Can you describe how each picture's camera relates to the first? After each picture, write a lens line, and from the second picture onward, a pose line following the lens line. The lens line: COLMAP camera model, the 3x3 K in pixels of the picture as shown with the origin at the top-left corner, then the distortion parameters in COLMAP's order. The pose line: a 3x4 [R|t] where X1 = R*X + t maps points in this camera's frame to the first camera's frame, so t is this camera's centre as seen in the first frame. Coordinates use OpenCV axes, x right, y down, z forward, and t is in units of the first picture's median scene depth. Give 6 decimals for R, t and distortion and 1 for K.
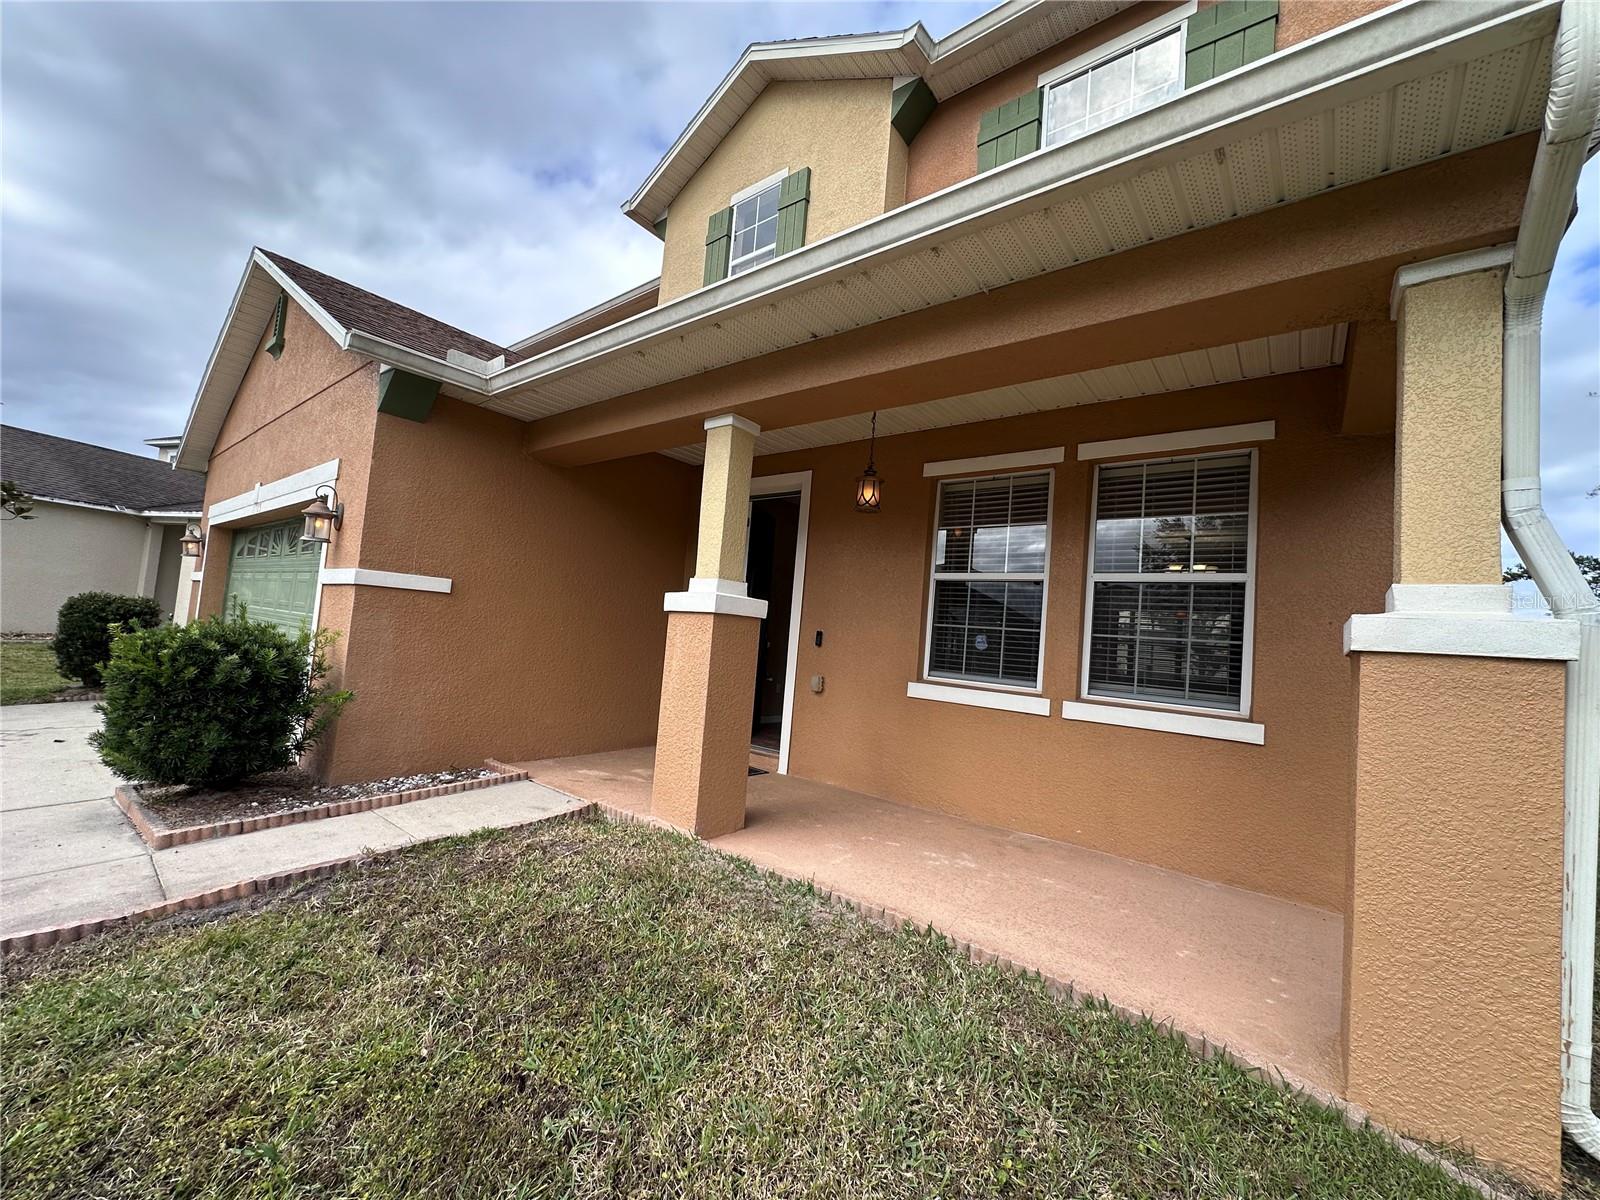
lens RADIAL K [[637.2, 0, 802.9], [0, 637.2, 601.0], [0, 0, 1]] dist [-0.004448, 0.001418]
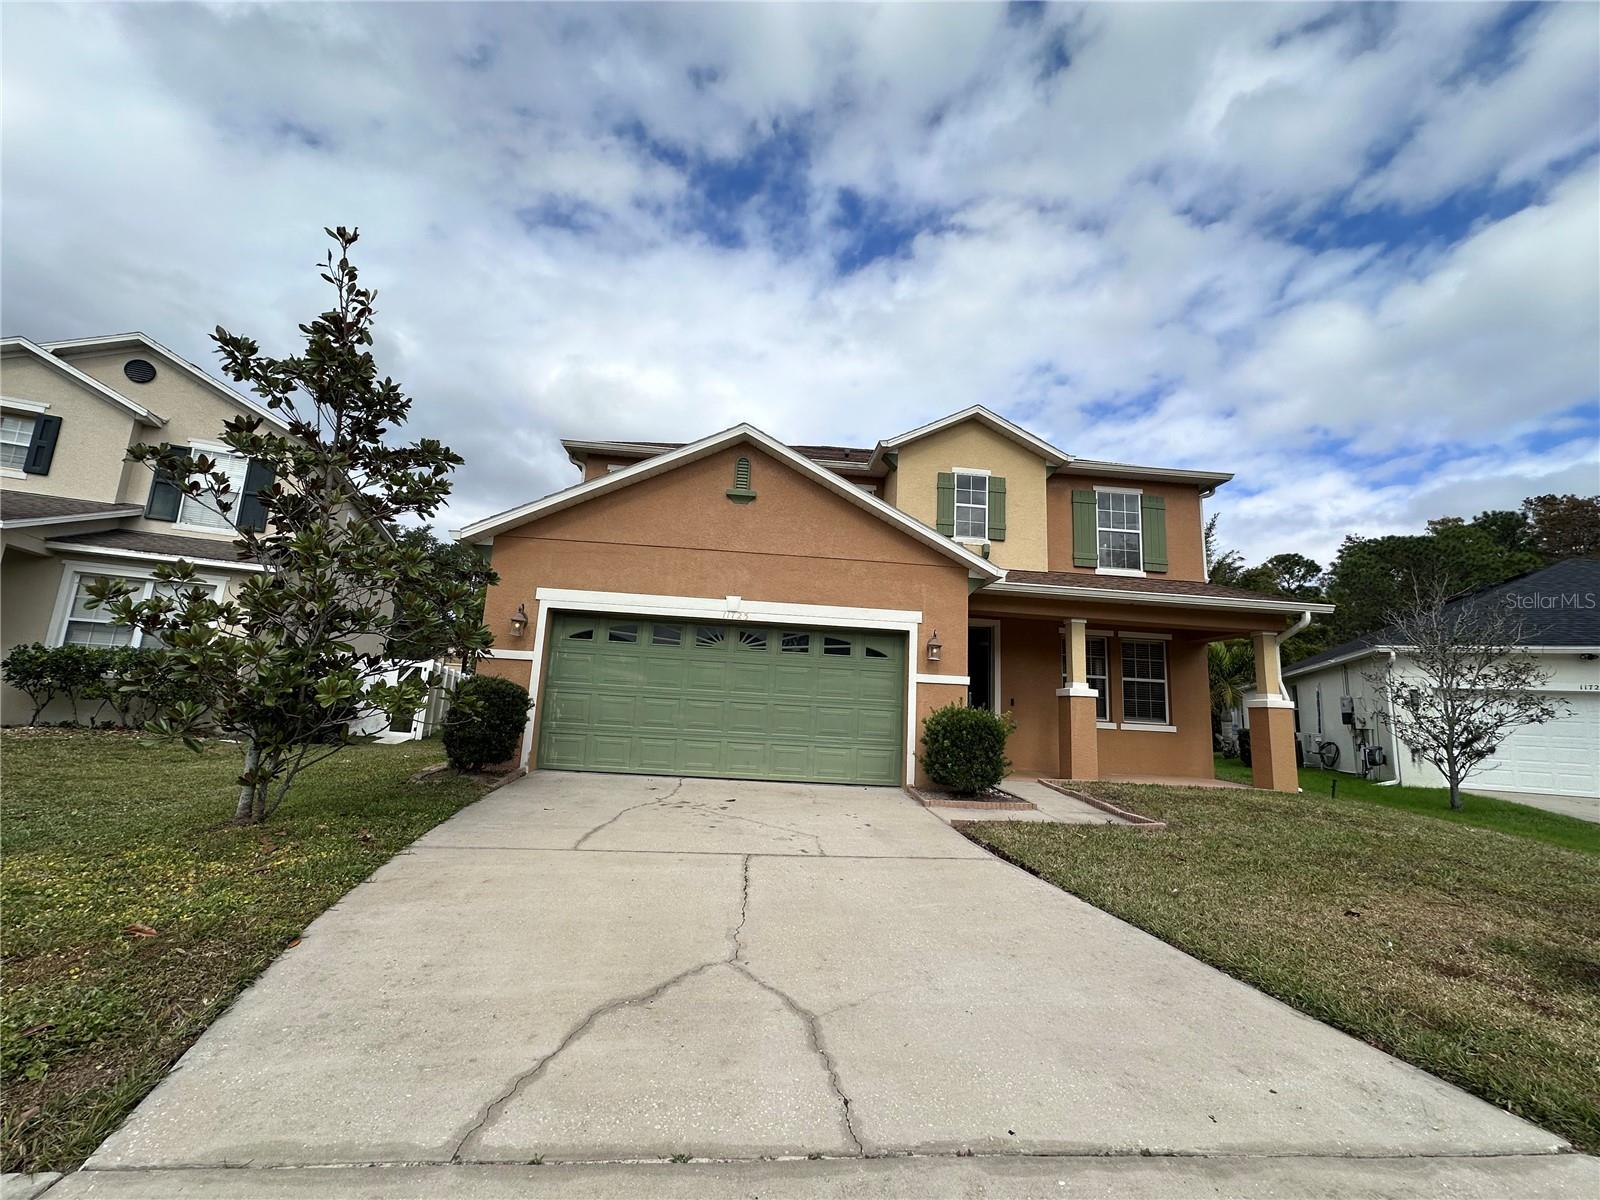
lens RADIAL K [[637.2, 0, 804.0], [0, 637.2, 600.0], [0, 0, 1]] dist [-0.004448, 0.001418]
pose [[0.733177, 0.074599, 0.675934, -2.350968], [-0.033879, 0.996738, -0.073256, -0.122096], [-0.679194, 0.030809, 0.733312, -0.114995]]
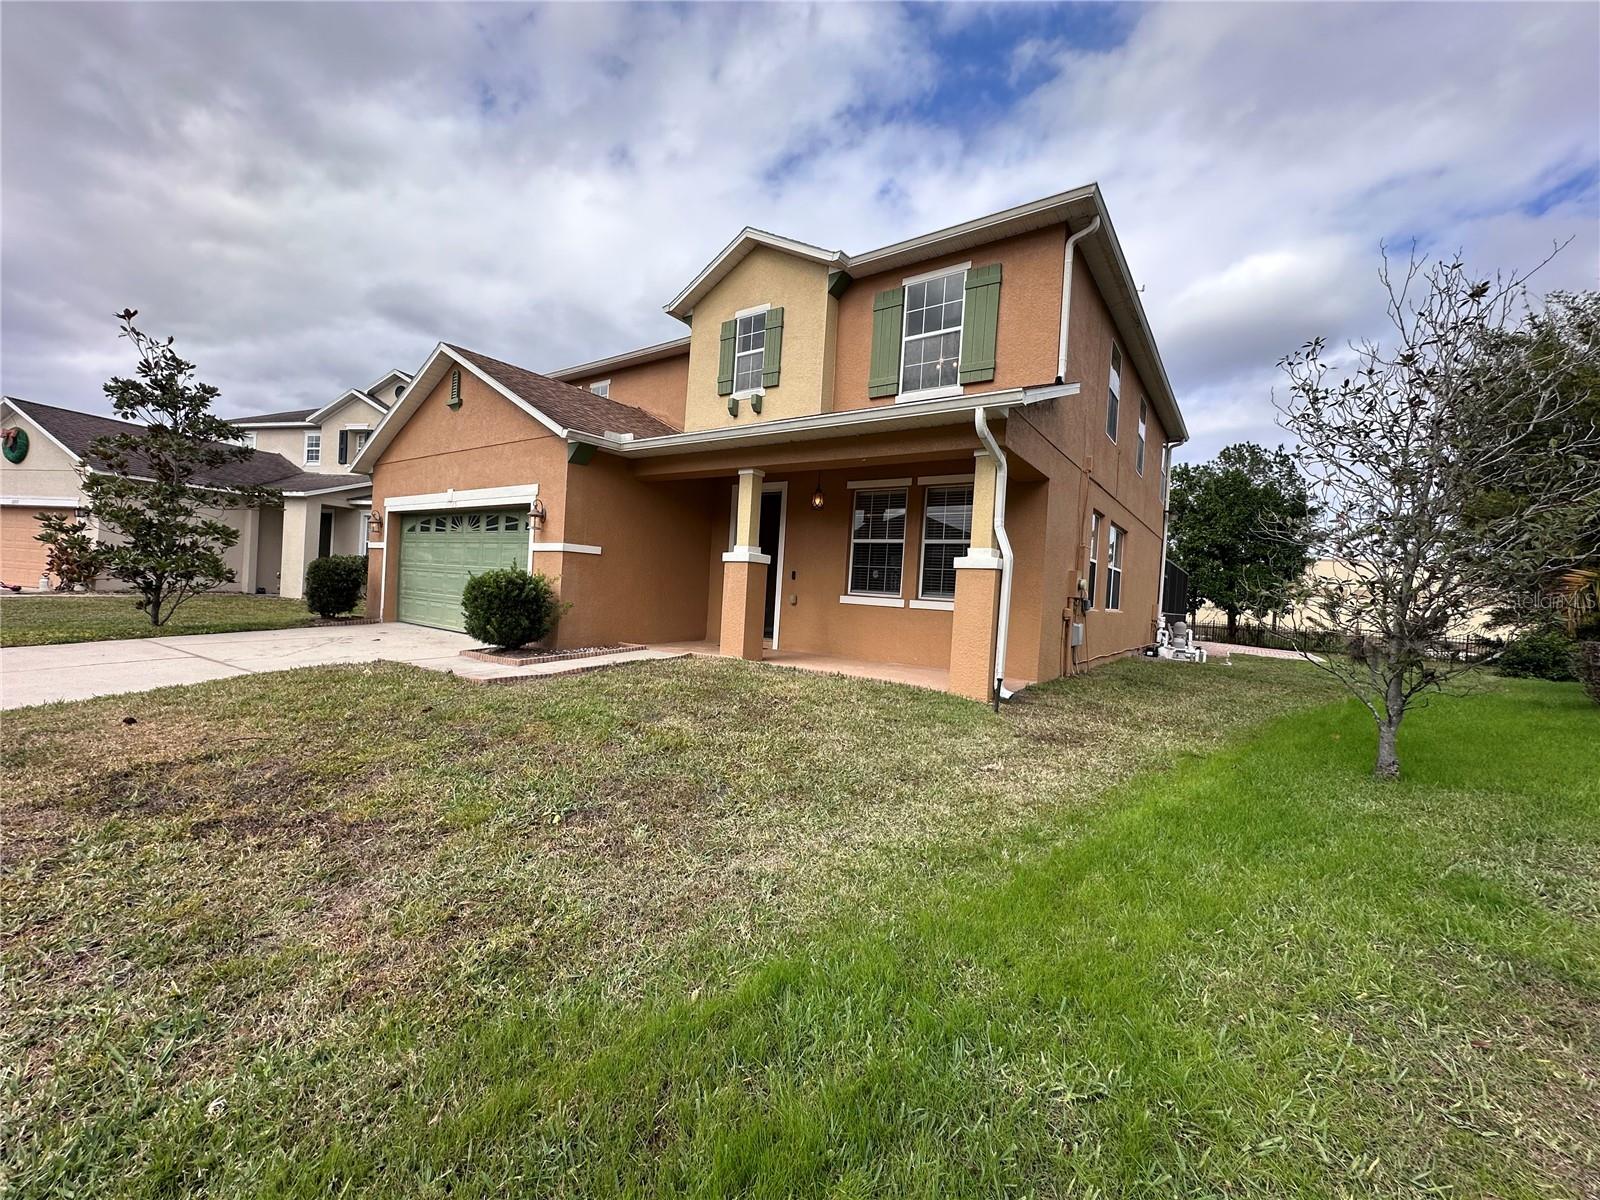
lens RADIAL K [[637.2, 0, 798.9], [0, 637.2, 602.7], [0, 0, 1]] dist [-0.004448, 0.001418]
pose [[0.998793, -0.022259, 0.043783, -0.051376], [0.018648, 0.996520, 0.081240, -0.013007], [-0.045439, -0.080326, 0.995732, -1.020054]]
